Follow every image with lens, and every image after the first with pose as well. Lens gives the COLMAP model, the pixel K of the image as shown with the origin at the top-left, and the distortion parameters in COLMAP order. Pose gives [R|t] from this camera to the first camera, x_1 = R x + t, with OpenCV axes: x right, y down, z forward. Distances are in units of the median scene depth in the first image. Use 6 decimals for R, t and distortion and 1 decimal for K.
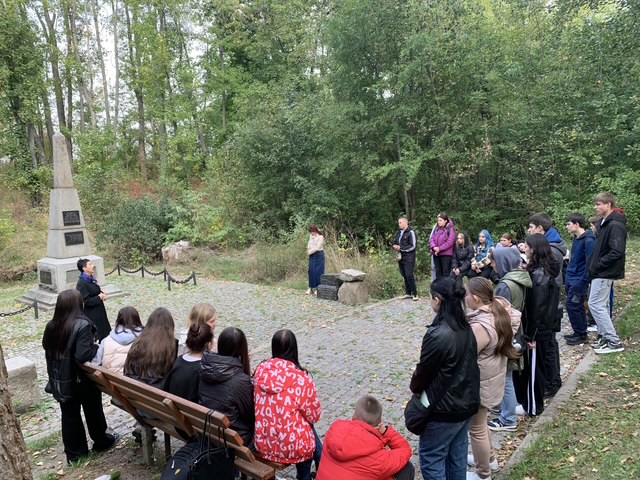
lens RADIAL K [[493.2, 0, 317.9], [0, 493.2, 237.2], [0, 0, 1]] dist [0.036045, -0.041727]
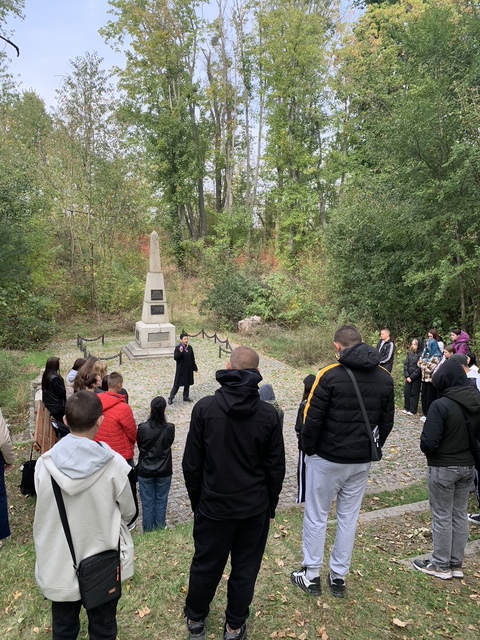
lens RADIAL K [[486.3, 0, 231.2], [0, 486.3, 321.1], [0, 0, 1]] dist [0.083078, -0.147289]
pose [[0.877430, 0.125199, -0.463078, 0.225154], [-0.103193, 0.992003, 0.072673, -0.061327], [0.468474, -0.015979, 0.883333, -0.066184]]
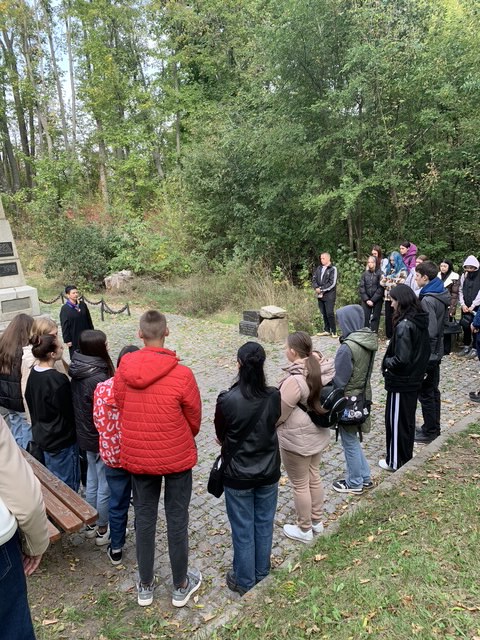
lens RADIAL K [[493.2, 0, 240.0], [0, 493.2, 320.0], [0, 0, 1]] dist [0.036045, -0.041727]
pose [[0.994823, 0.019894, -0.099661, 0.063998], [-0.007868, 0.992786, 0.119638, -0.014467], [0.101323, -0.118235, 0.987803, 0.017322]]
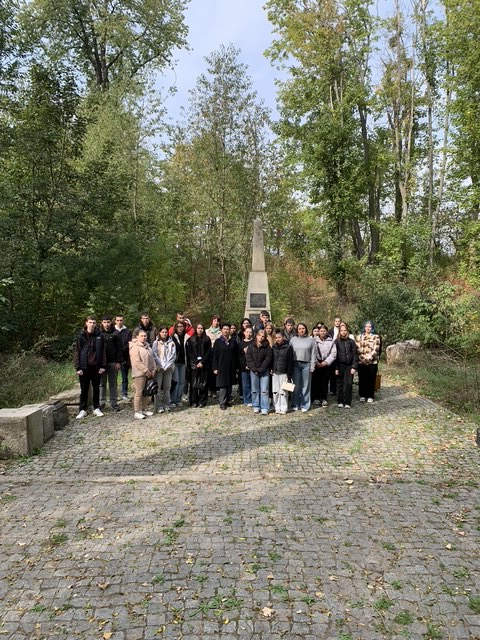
lens RADIAL K [[493.2, 0, 240.0], [0, 493.2, 320.0], [0, 0, 1]] dist [0.036045, -0.041727]
pose [[0.644897, 0.088685, -0.759107, 0.184980], [-0.111396, 0.993545, 0.021438, -0.011391], [0.756108, 0.070736, 0.650613, 0.222096]]
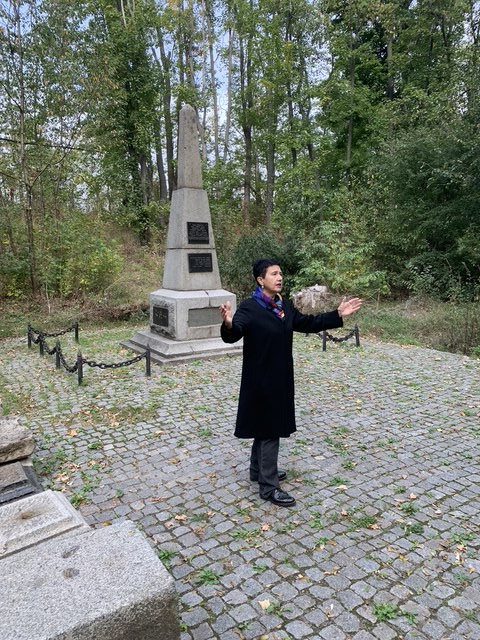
lens RADIAL K [[493.2, 0, 240.0], [0, 493.2, 320.0], [0, 0, 1]] dist [0.036045, -0.041727]
pose [[0.949419, 0.074544, -0.305036, -0.160775], [-0.062143, 0.996805, 0.050176, 0.031012], [0.307802, -0.028682, 0.951018, 0.261569]]
